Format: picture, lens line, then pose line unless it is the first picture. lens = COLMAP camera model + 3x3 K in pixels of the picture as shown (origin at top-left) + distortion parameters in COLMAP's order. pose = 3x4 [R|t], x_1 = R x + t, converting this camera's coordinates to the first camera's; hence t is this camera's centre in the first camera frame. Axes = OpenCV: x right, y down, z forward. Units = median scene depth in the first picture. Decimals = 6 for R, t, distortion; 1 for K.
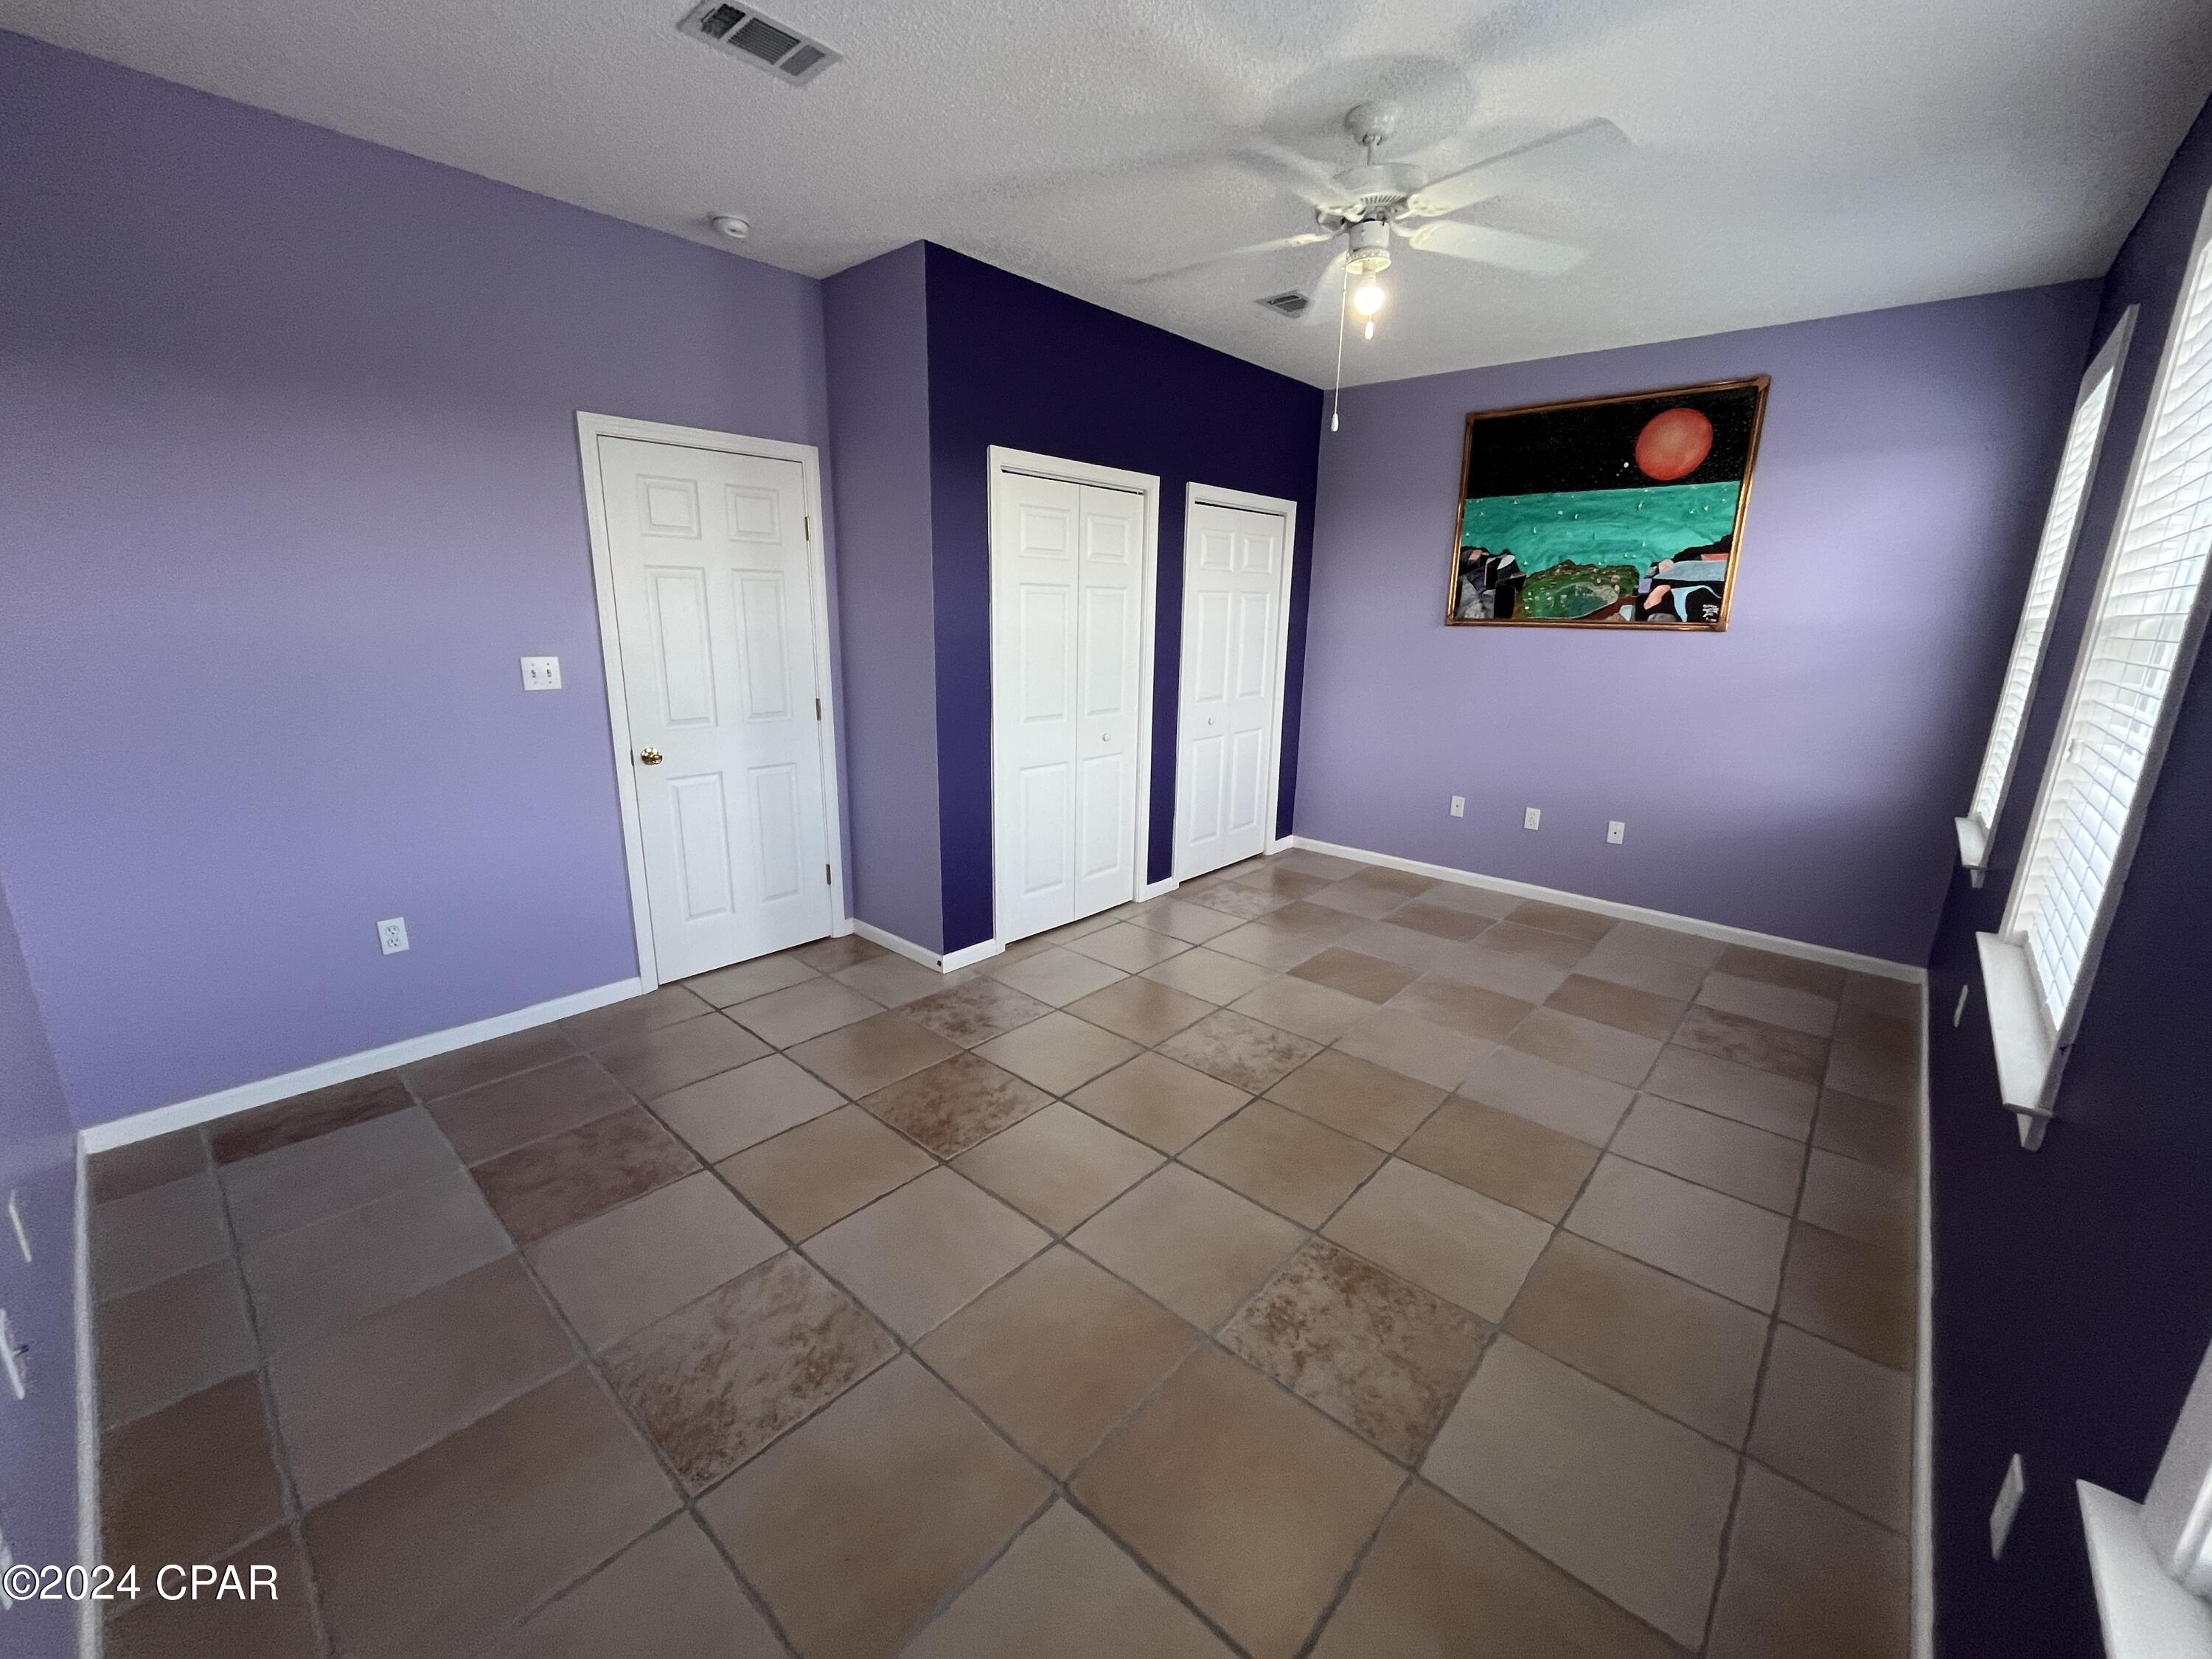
lens RADIAL K [[894.7, 0, 1111.6], [0, 894.7, 830.6], [0, 0, 1]] dist [-0.002929, 0.000492]
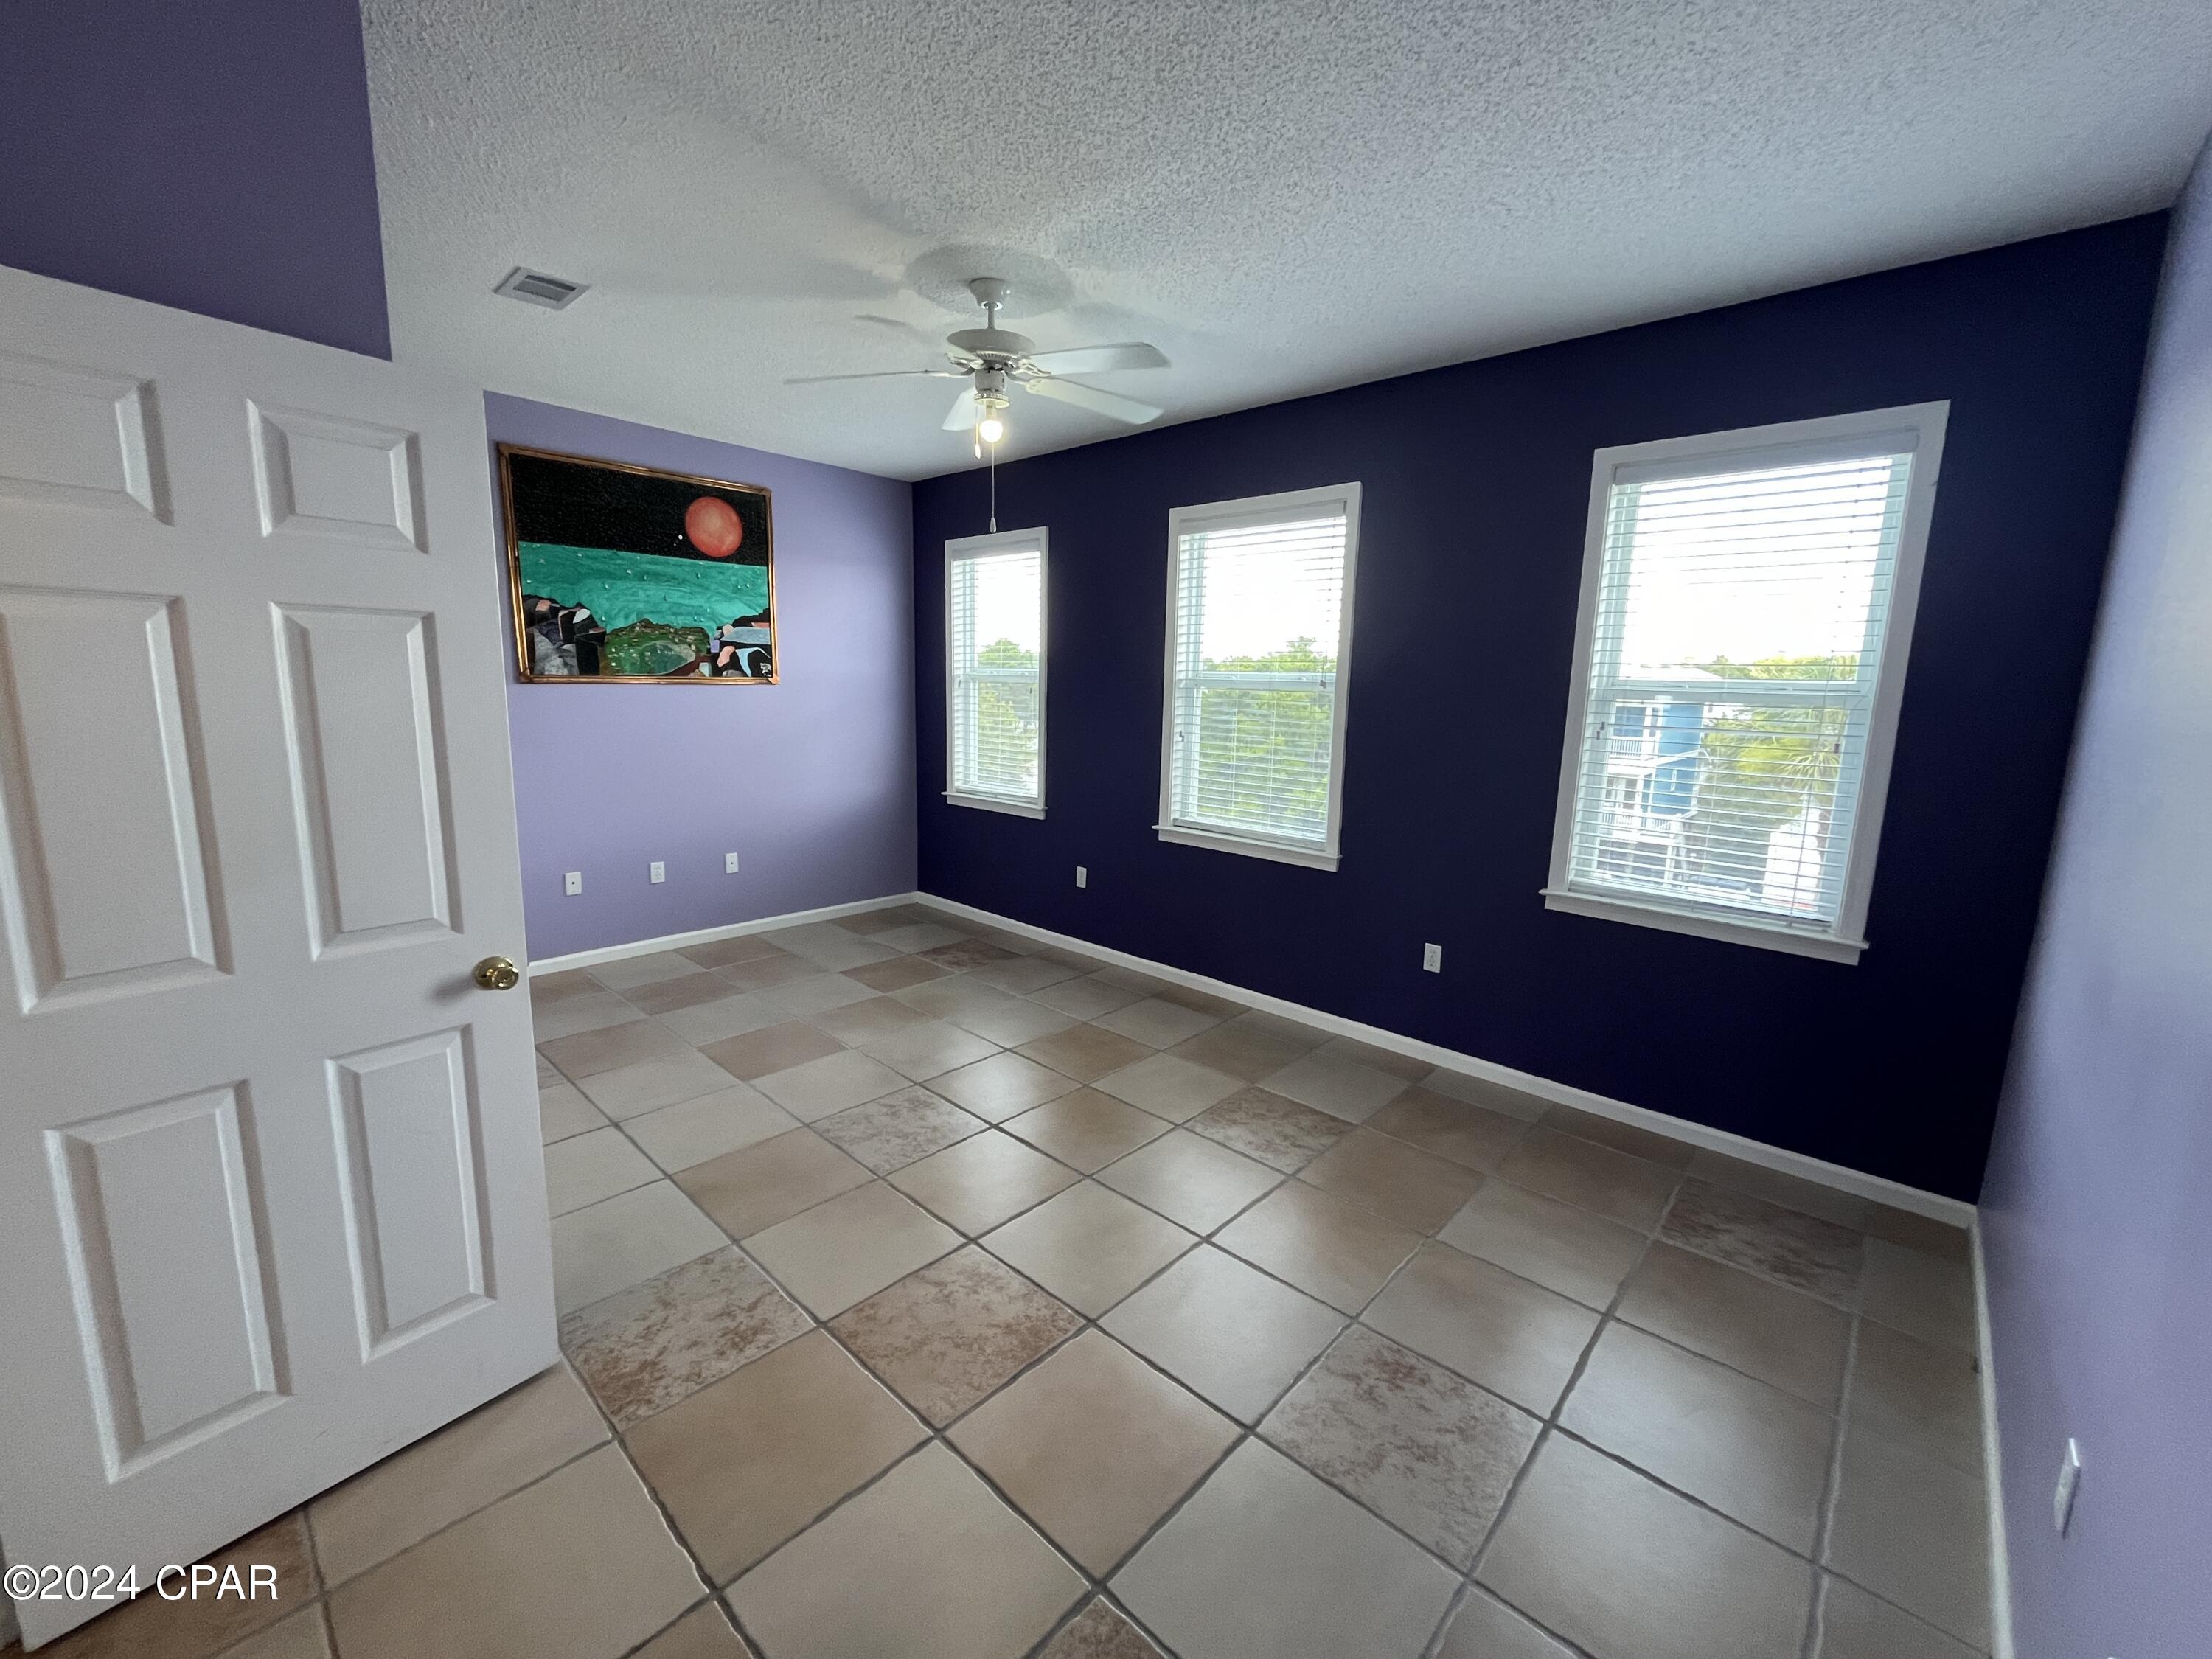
lens RADIAL K [[894.7, 0, 1117.4], [0, 894.7, 828.7], [0, 0, 1]] dist [-0.002929, 0.000492]
pose [[0.012202, -0.183690, 0.982908, -0.574183], [0.221601, 0.959035, 0.176478, -0.141015], [-0.975061, 0.215660, 0.052408, 0.500499]]
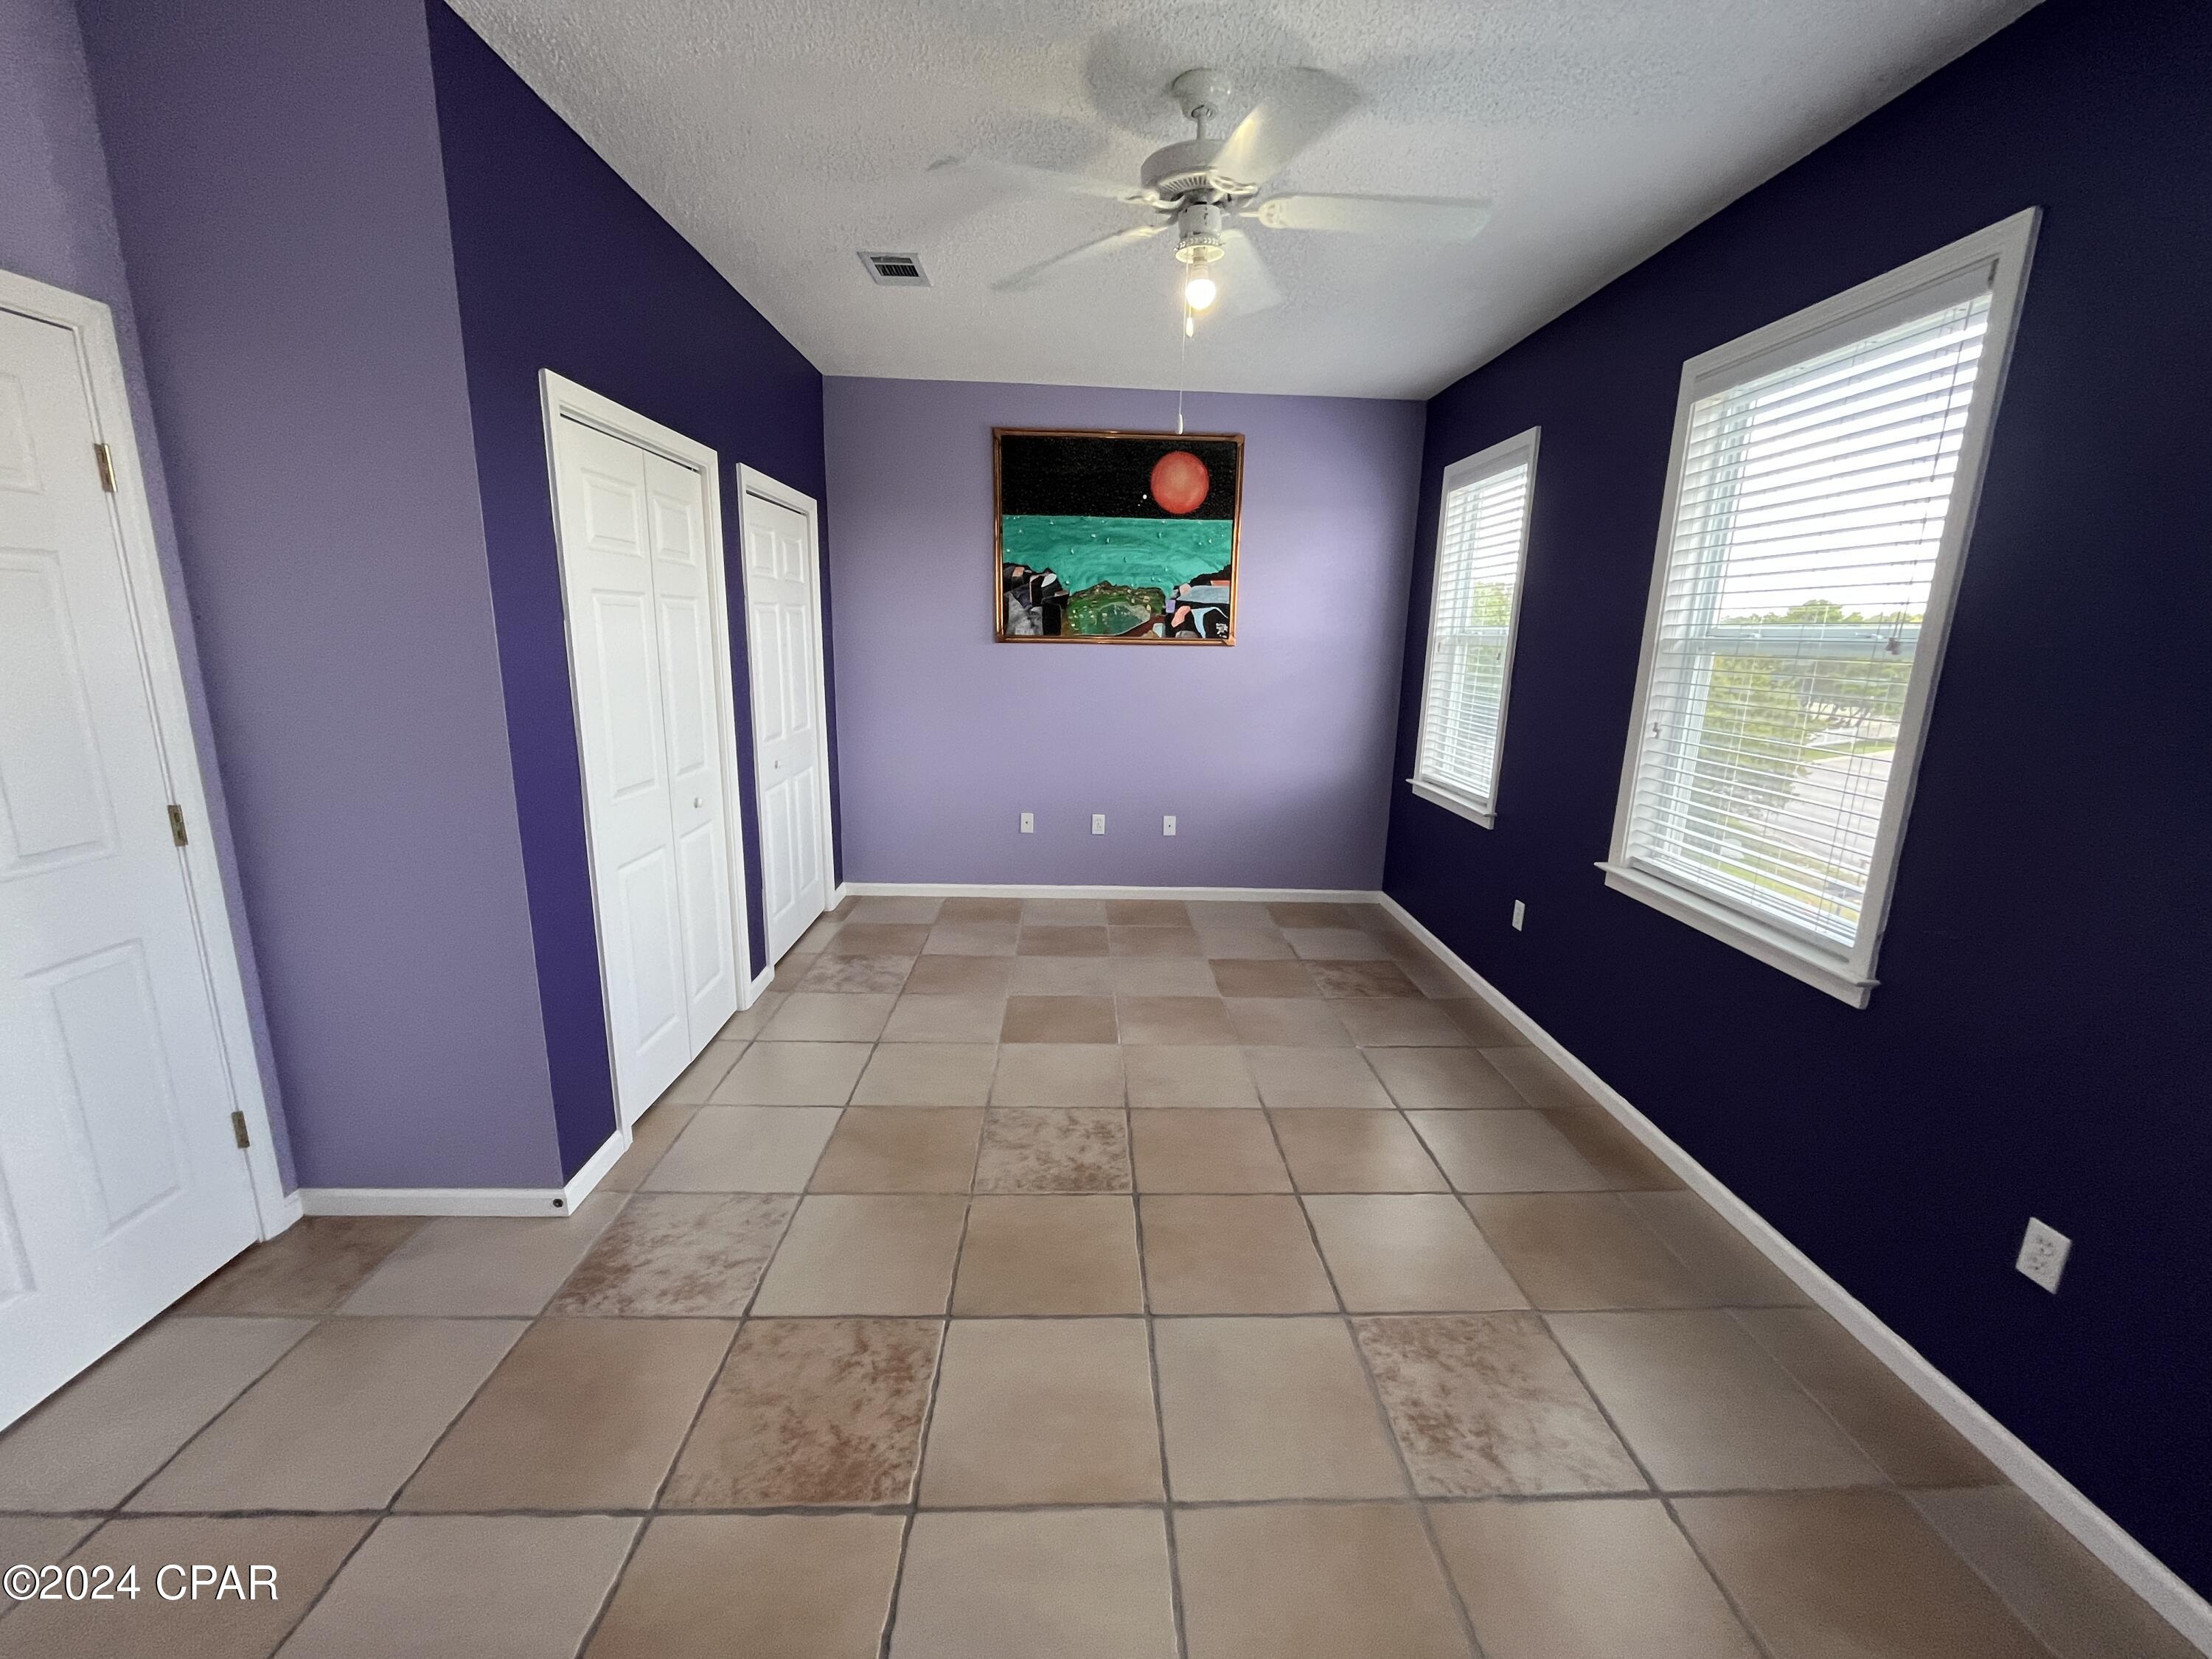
lens RADIAL K [[894.7, 0, 1114.6], [0, 894.7, 828.3], [0, 0, 1]] dist [-0.002929, 0.000492]
pose [[0.719999, -0.152161, 0.677088, -0.265964], [0.159869, 0.985792, 0.051535, -0.068801], [-0.675309, 0.071140, 0.734096, 0.245154]]
